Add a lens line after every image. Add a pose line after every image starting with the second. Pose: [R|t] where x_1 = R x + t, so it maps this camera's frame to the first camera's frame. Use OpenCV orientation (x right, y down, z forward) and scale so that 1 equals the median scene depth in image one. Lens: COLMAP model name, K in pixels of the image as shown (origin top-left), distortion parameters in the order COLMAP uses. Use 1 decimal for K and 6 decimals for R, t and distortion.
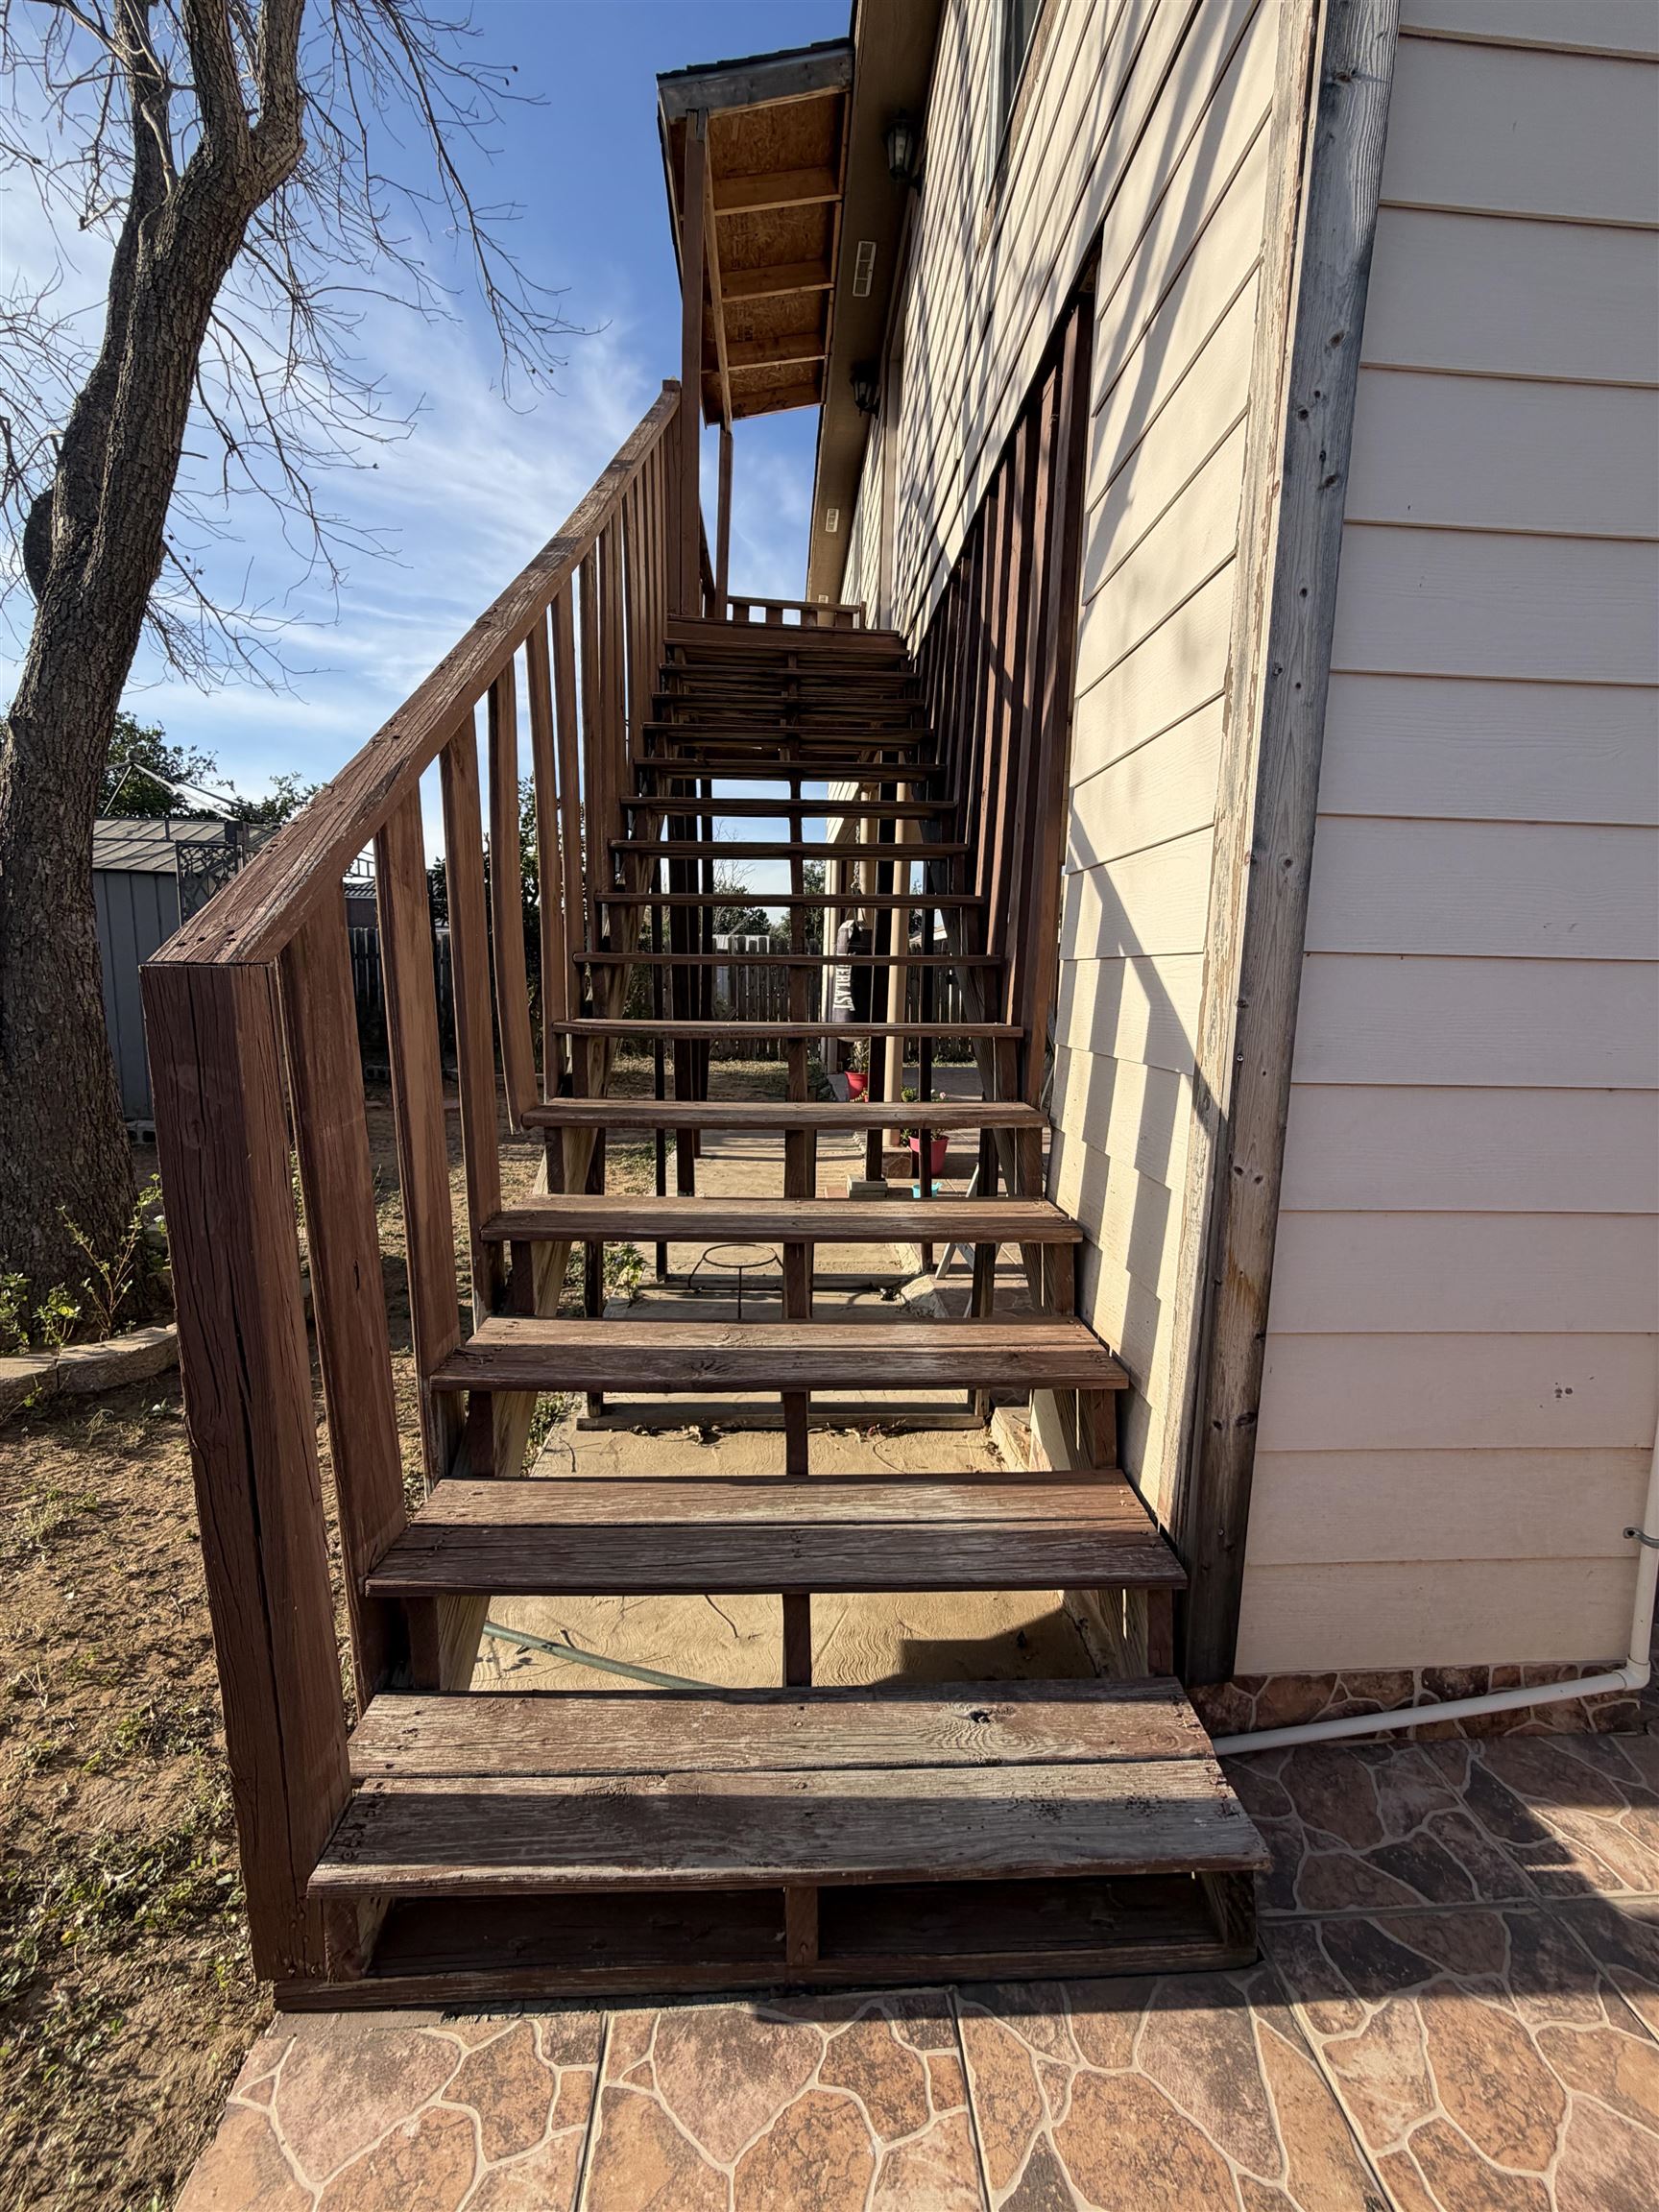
lens RADIAL K [[883.5, 0, 831.7], [0, 883.5, 1105.0], [0, 0, 1]] dist [-0.002194, 0.000260]
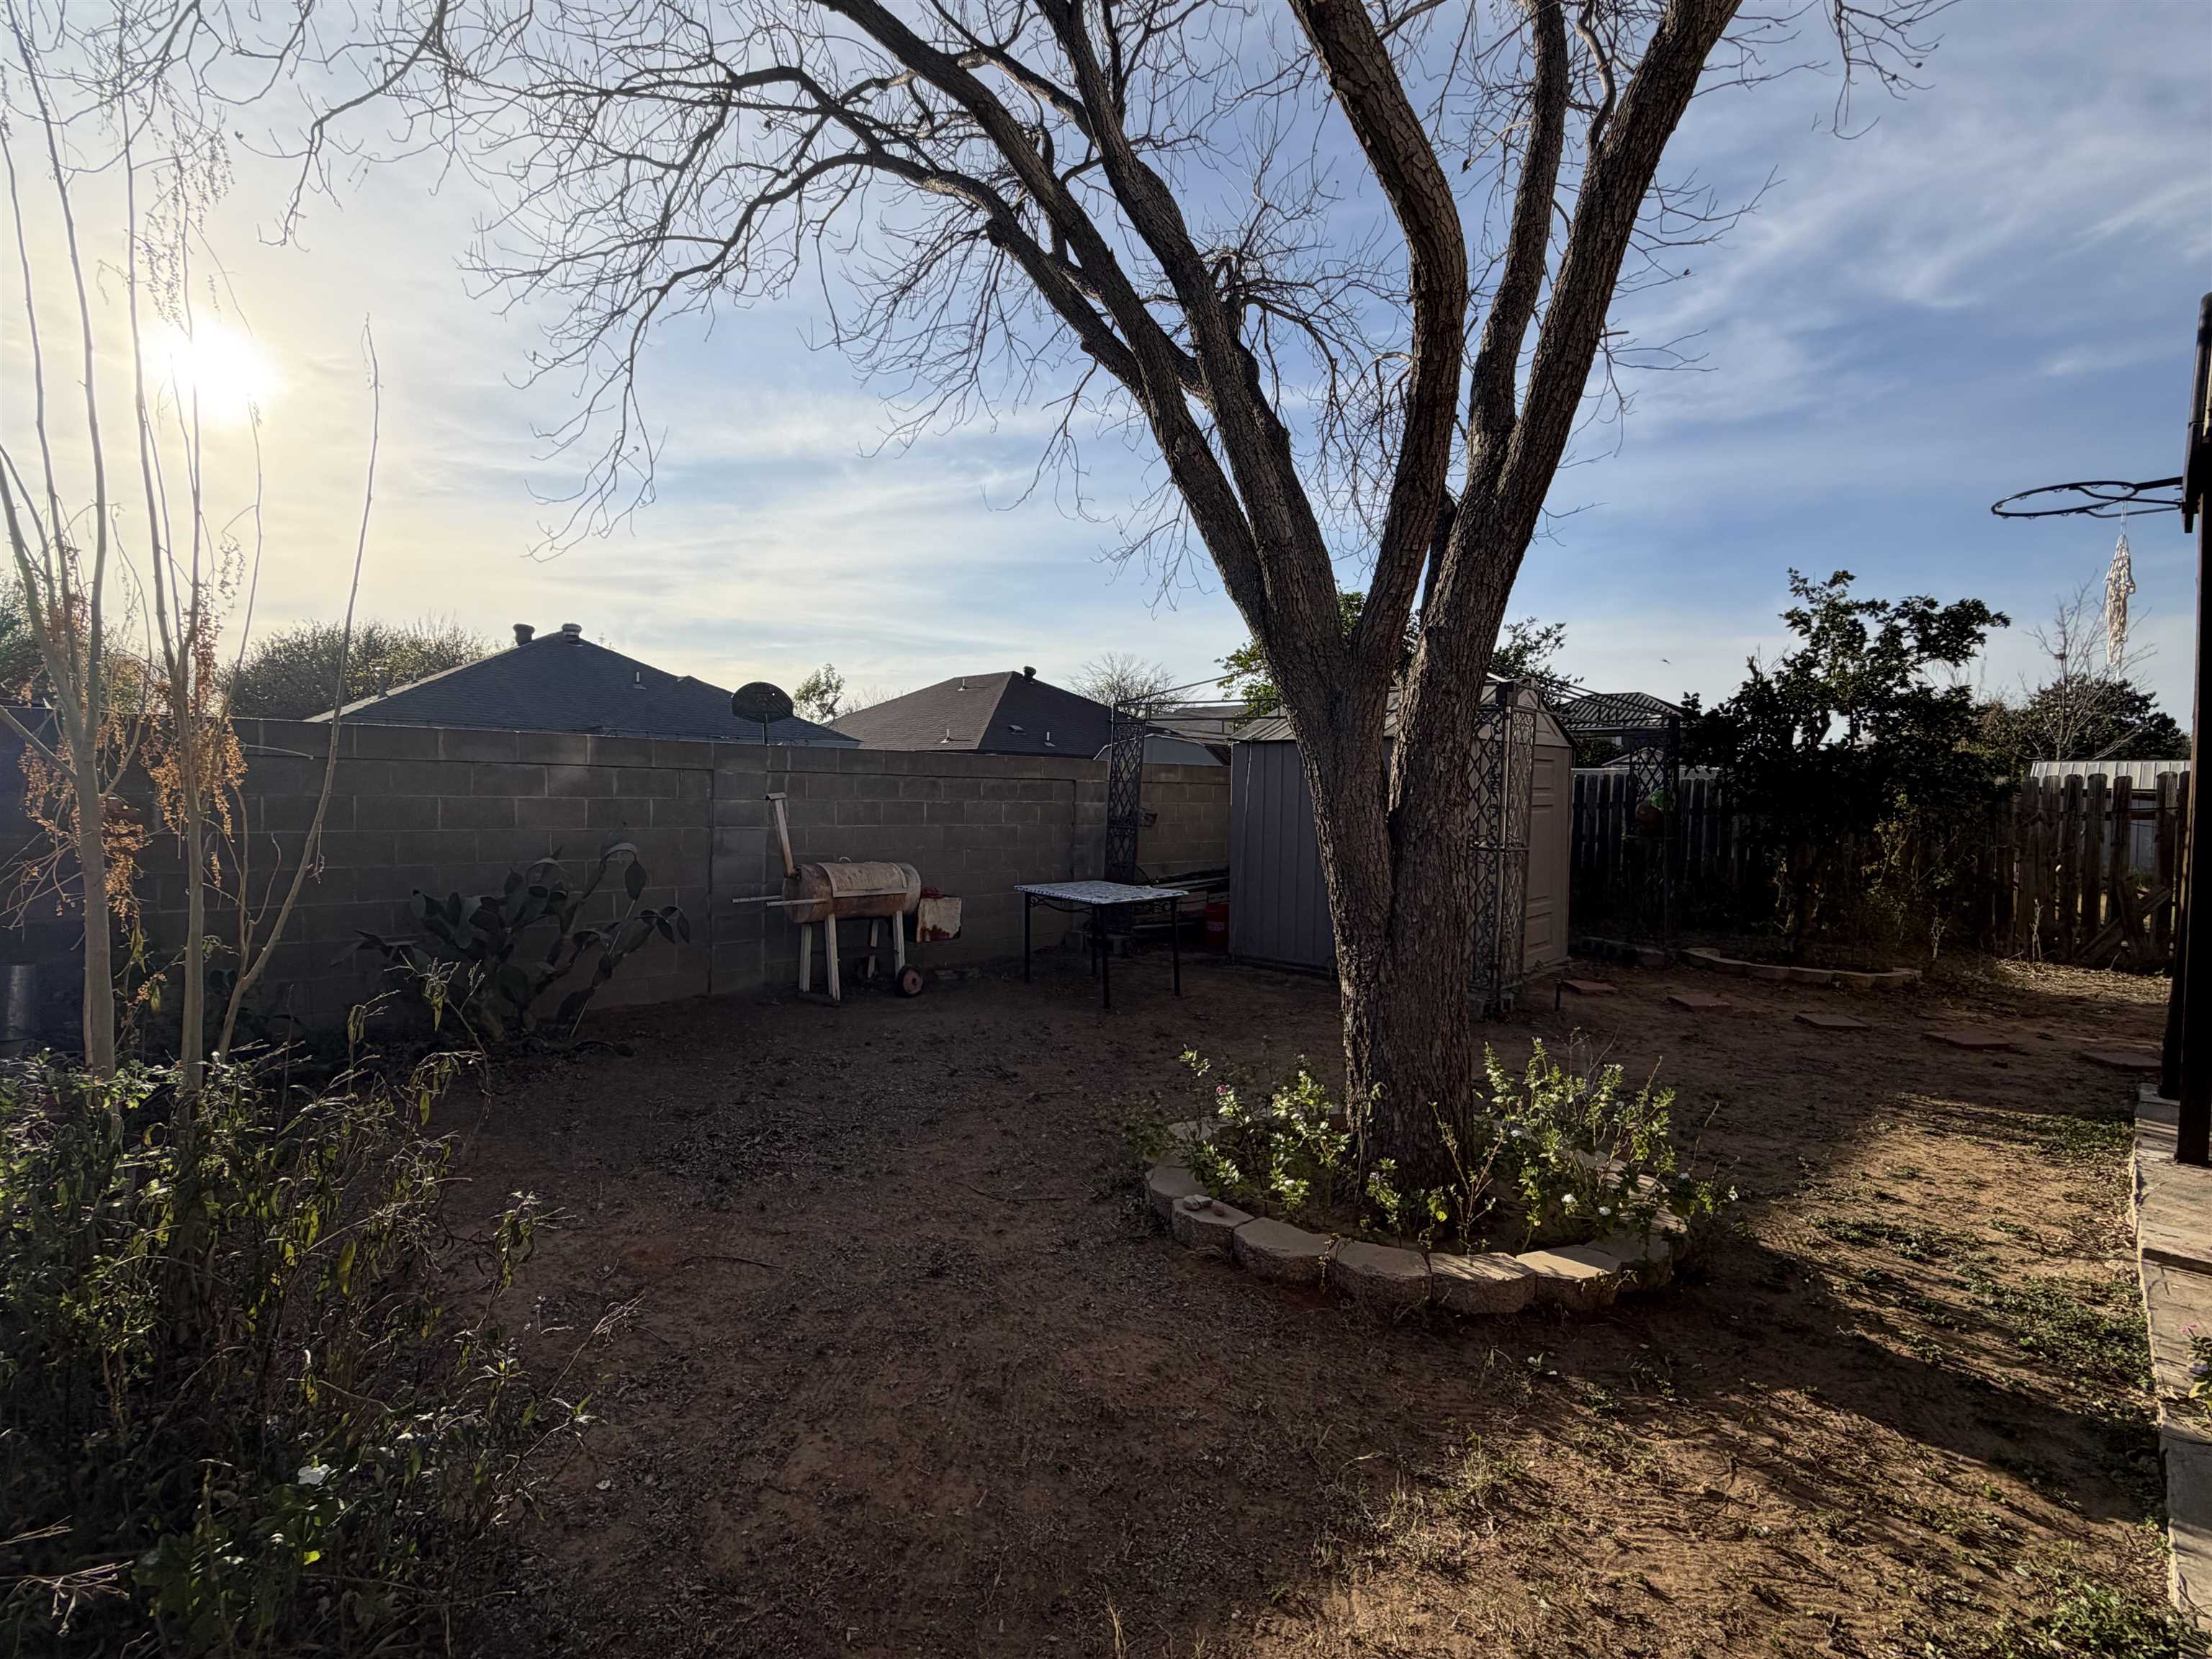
lens RADIAL K [[1030.5, 0, 1106.6], [0, 1030.5, 834.1], [0, 0, 1]] dist [0.003288, -0.001218]
pose [[0.654977, 0.016977, -0.755458, -0.231512], [-0.111130, 0.991041, -0.074077, -0.055298], [0.747433, 0.132472, 0.650996, -0.070512]]
